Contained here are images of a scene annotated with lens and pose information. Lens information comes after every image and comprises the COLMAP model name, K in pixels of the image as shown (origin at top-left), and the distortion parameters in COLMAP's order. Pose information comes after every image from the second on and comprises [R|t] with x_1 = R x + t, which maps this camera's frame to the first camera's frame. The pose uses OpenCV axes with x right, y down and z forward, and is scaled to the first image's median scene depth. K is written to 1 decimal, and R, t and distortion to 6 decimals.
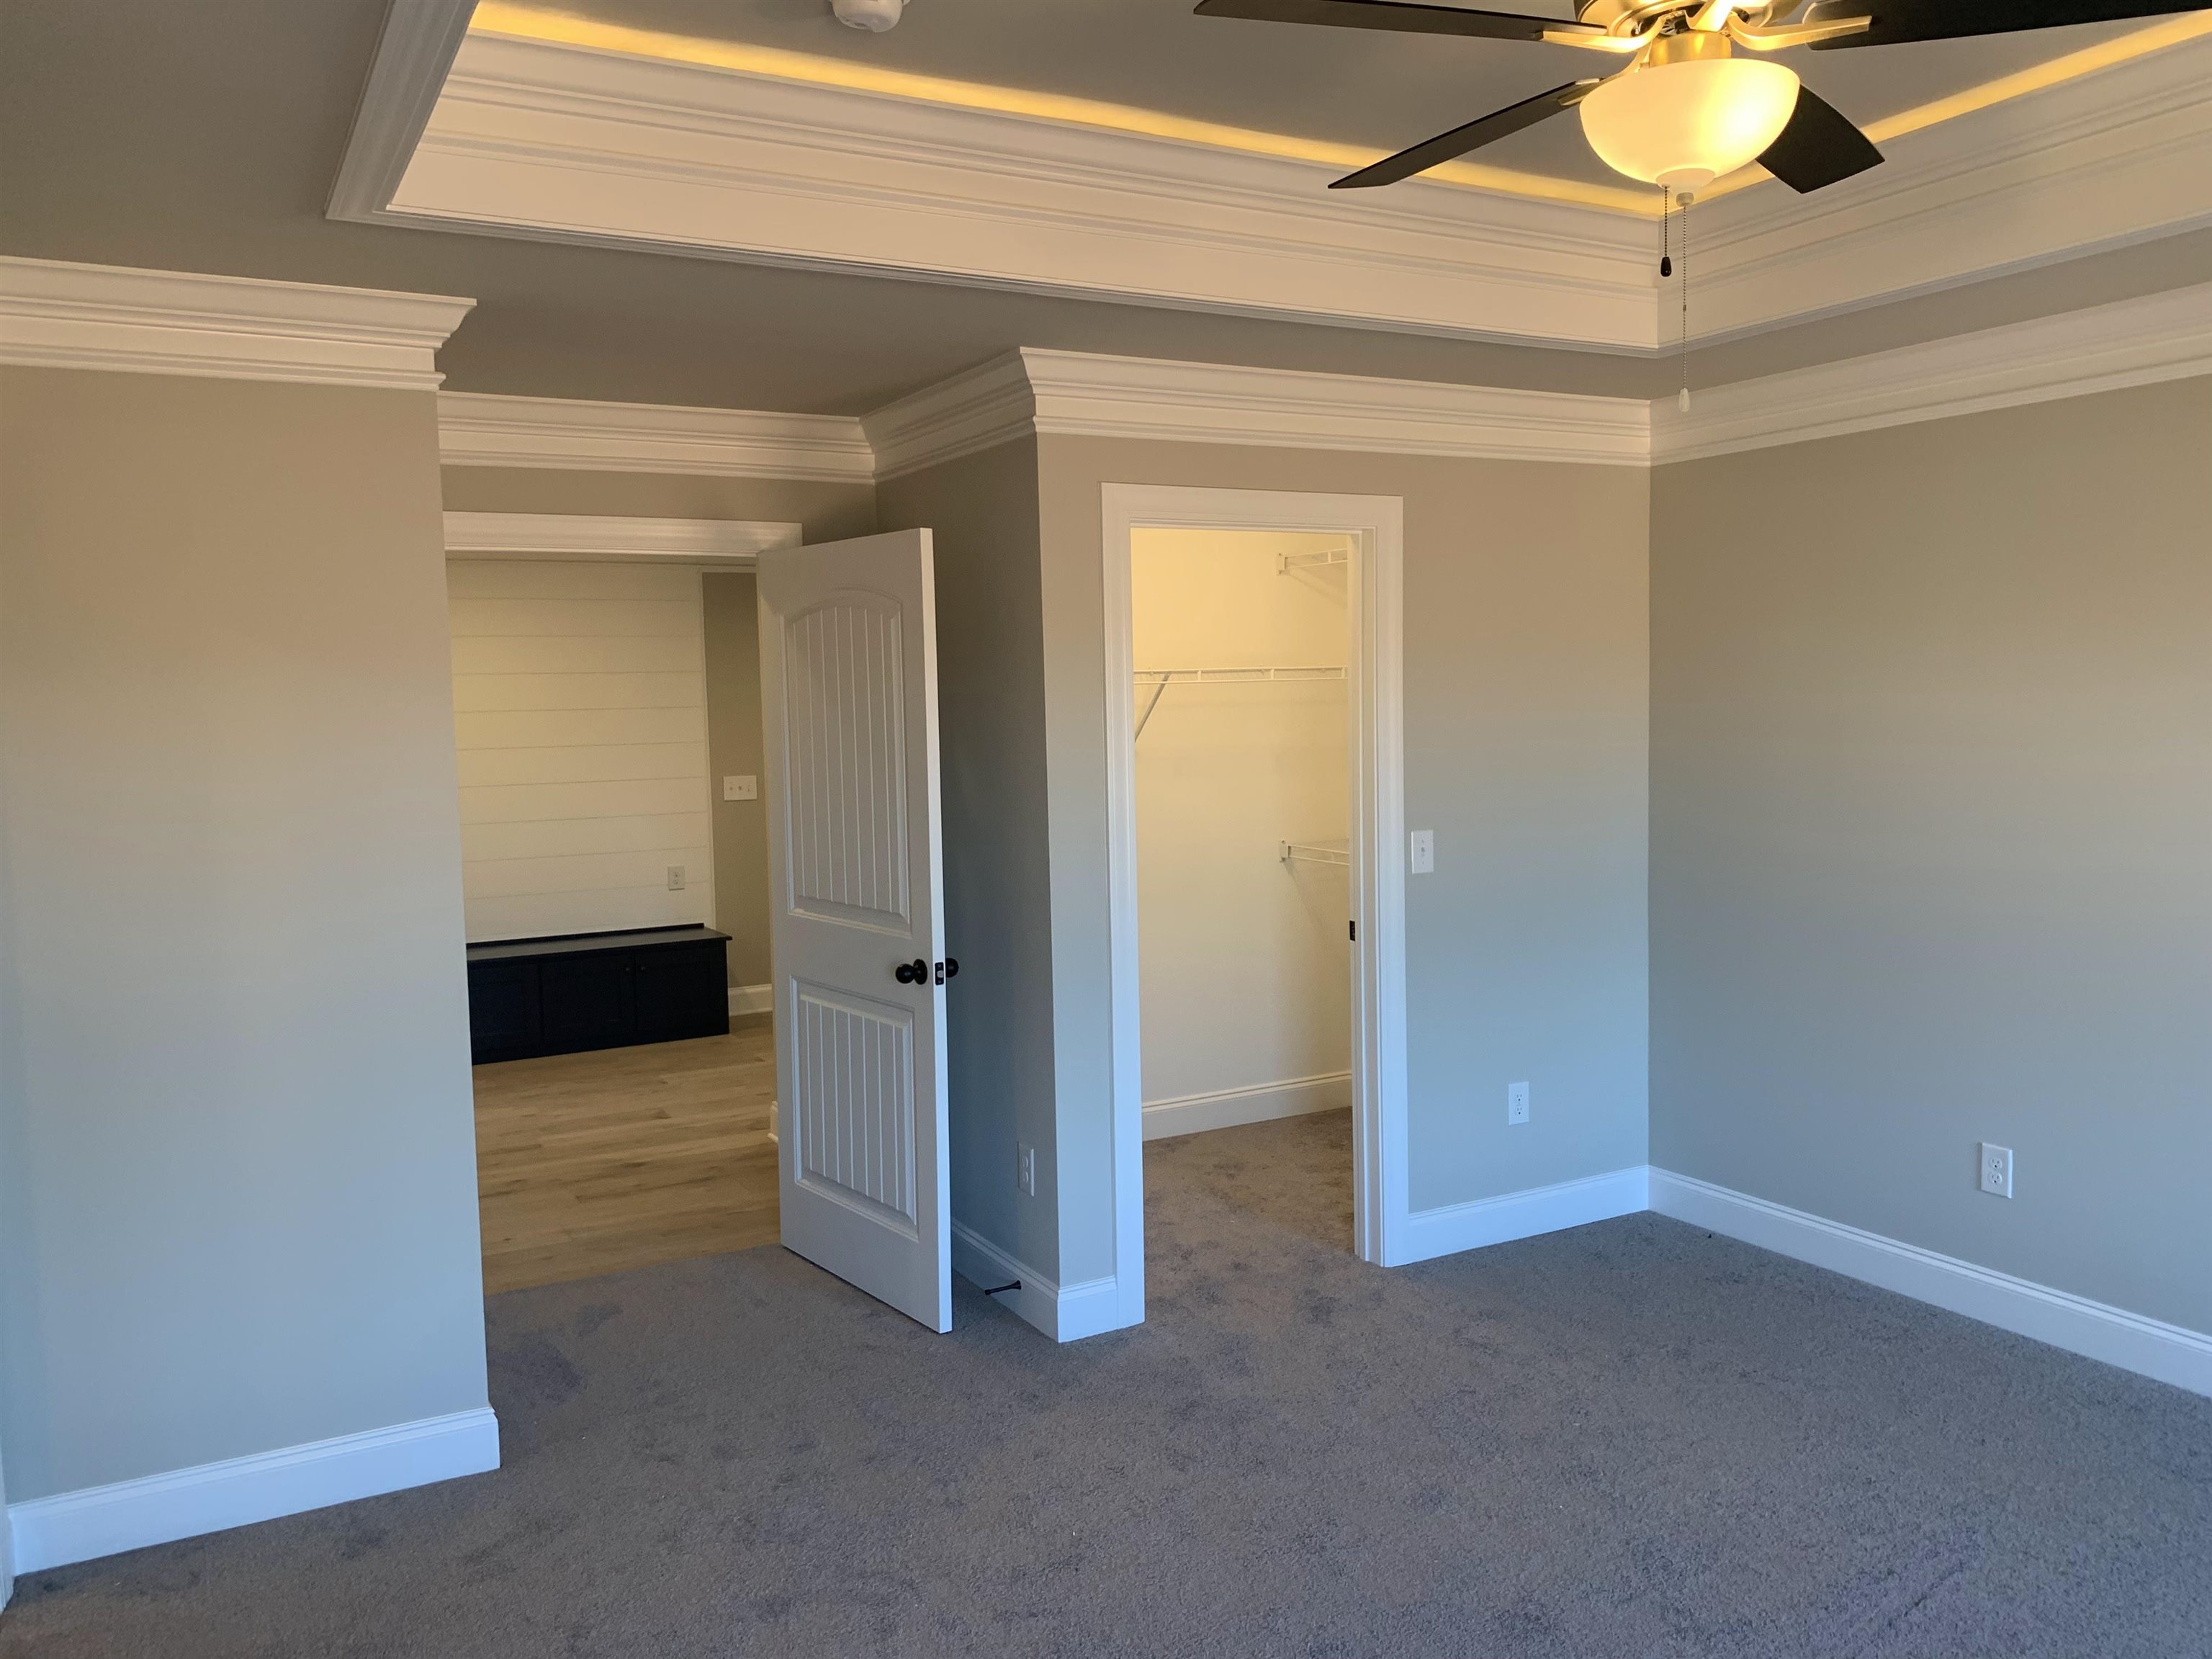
lens RADIAL K [[1717.6, 0, 1106.0], [0, 1717.6, 829.5], [0, 0, 1]] dist [0.062094, -0.091738]
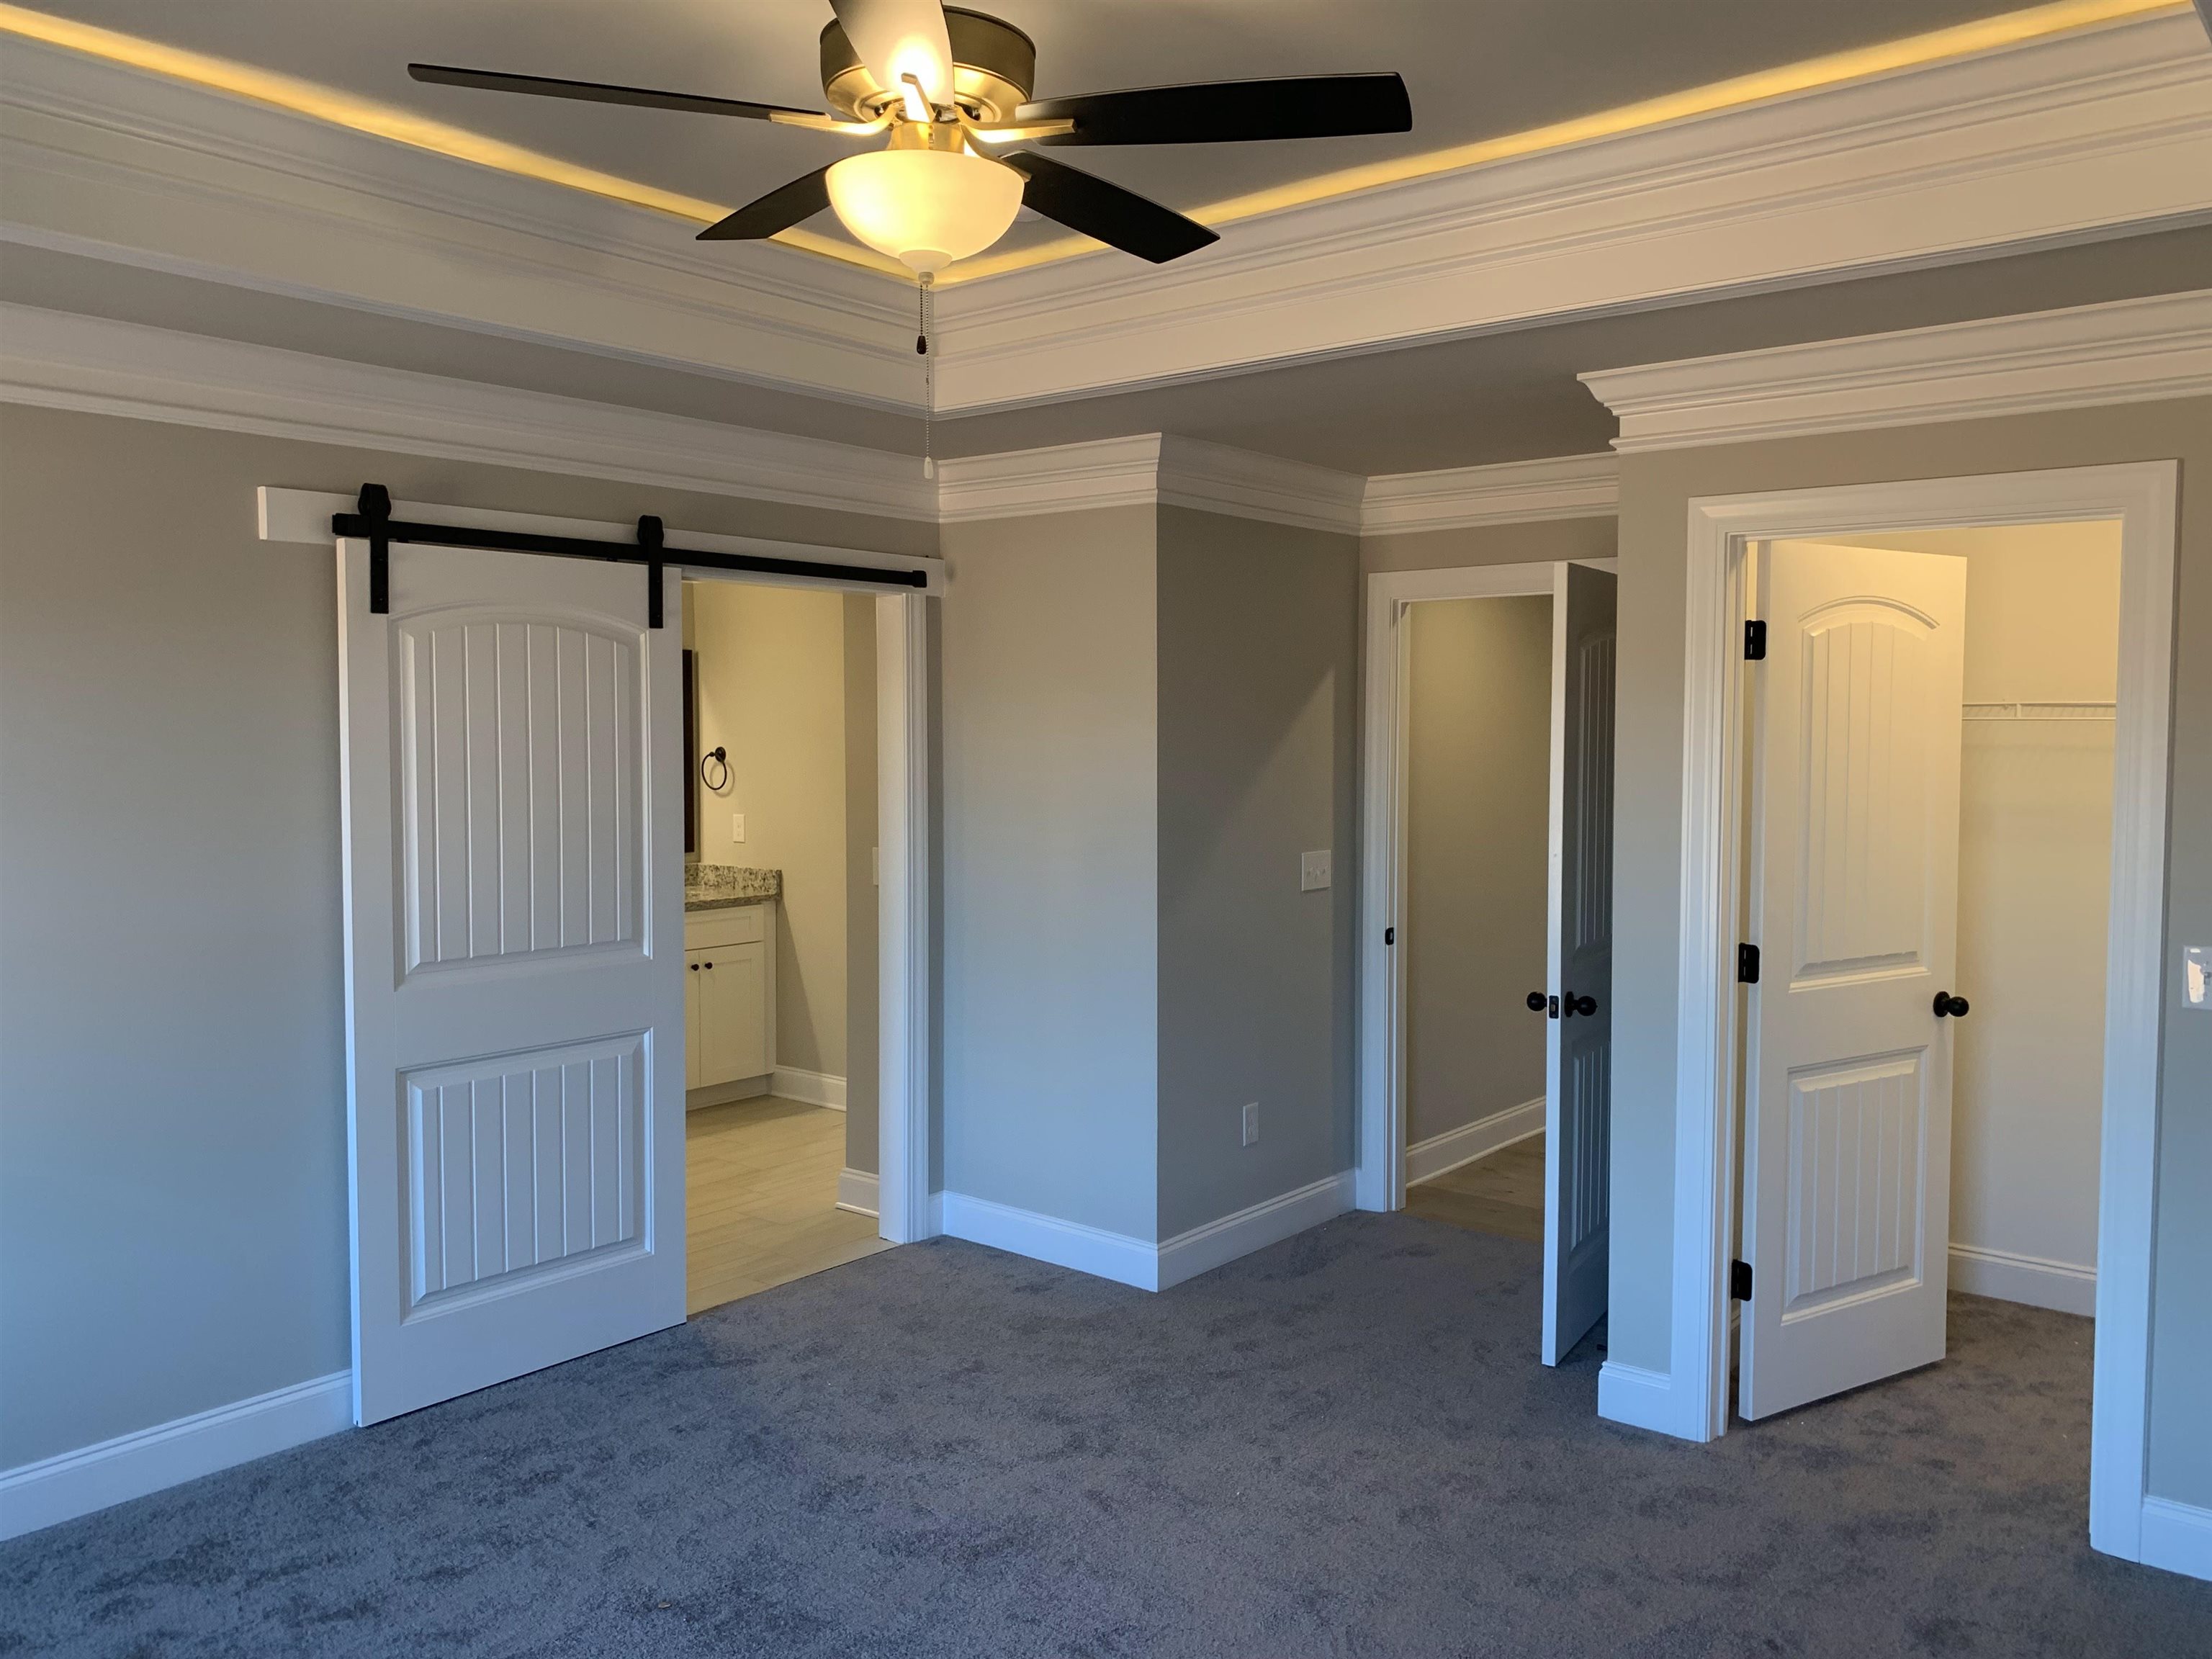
lens RADIAL K [[1717.6, 0, 1106.0], [0, 1717.6, 829.5], [0, 0, 1]] dist [0.062094, -0.091738]
pose [[0.366628, 0.078209, -0.927075, 0.729651], [-0.087304, 0.994956, 0.049410, -0.045580], [0.926263, 0.062822, 0.371606, 0.378727]]
